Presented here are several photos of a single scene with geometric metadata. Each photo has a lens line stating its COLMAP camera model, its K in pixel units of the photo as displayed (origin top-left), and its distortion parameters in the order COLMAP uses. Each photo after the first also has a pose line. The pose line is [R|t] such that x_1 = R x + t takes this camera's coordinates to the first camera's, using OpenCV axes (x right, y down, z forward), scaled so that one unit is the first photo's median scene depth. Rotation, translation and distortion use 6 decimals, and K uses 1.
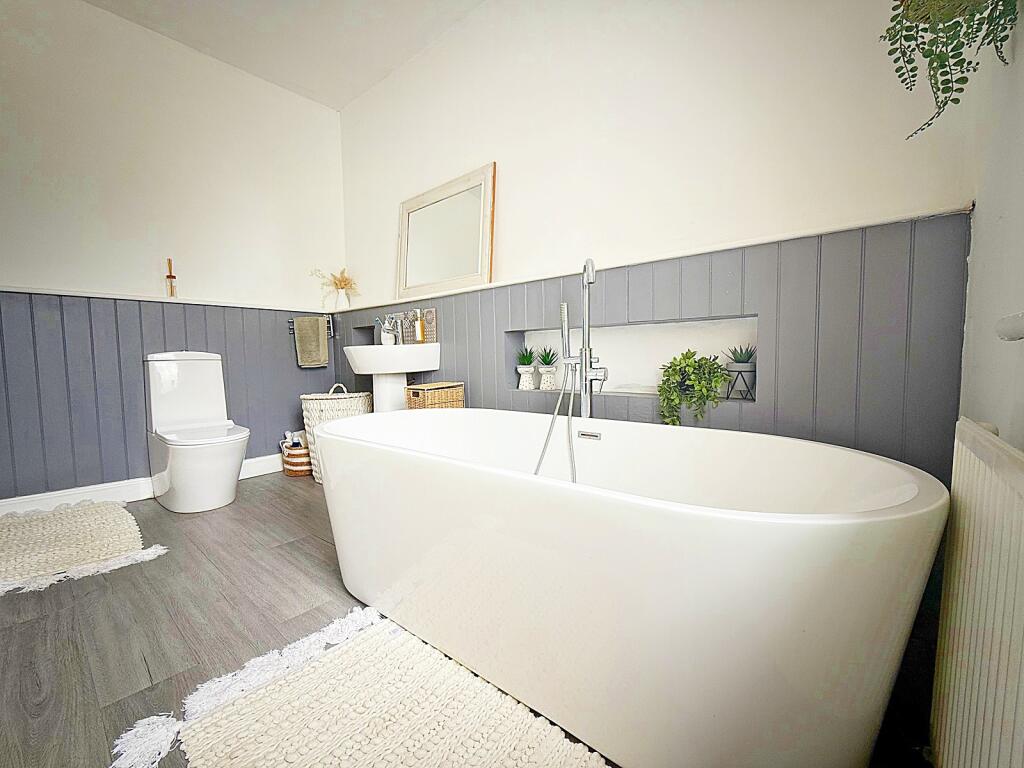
lens RADIAL K [[415.4, 0, 494.4], [0, 415.4, 392.7], [0, 0, 1]] dist [0.000070, 0.000237]
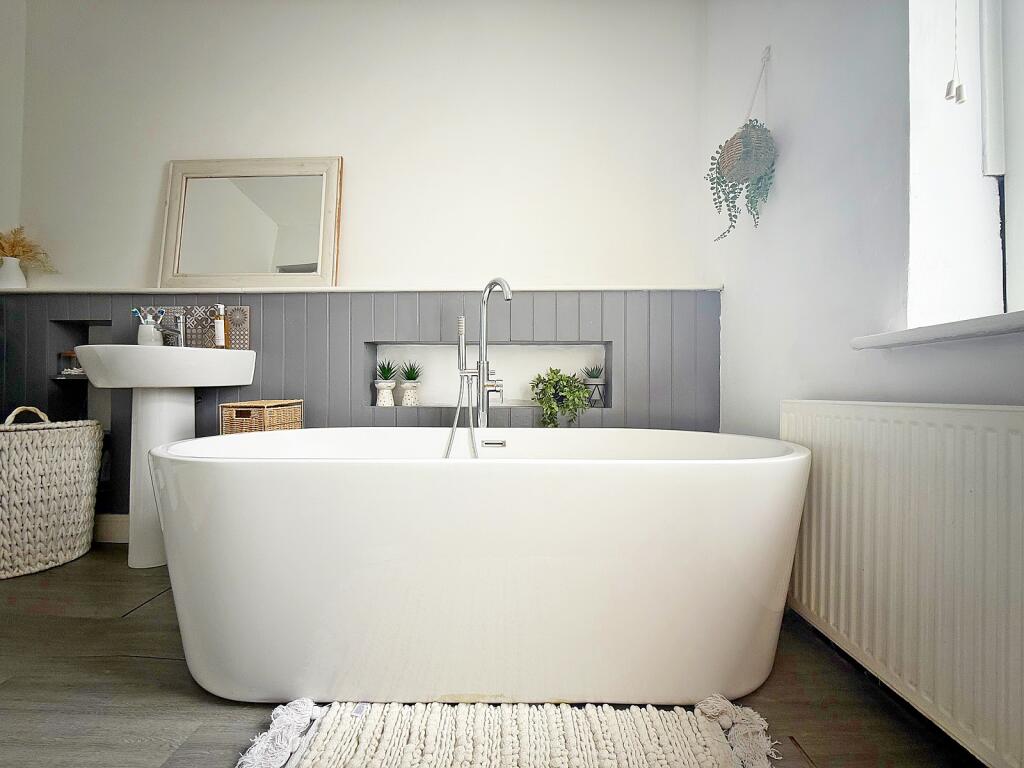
lens RADIAL K [[415.4, 0, 496.9], [0, 415.4, 392.6], [0, 0, 1]] dist [0.000070, 0.000237]
pose [[0.781729, 0.012192, 0.623499, -0.311567], [0.034805, 0.997398, -0.063140, 0.029919], [-0.622646, 0.071059, 0.779270, 0.124149]]
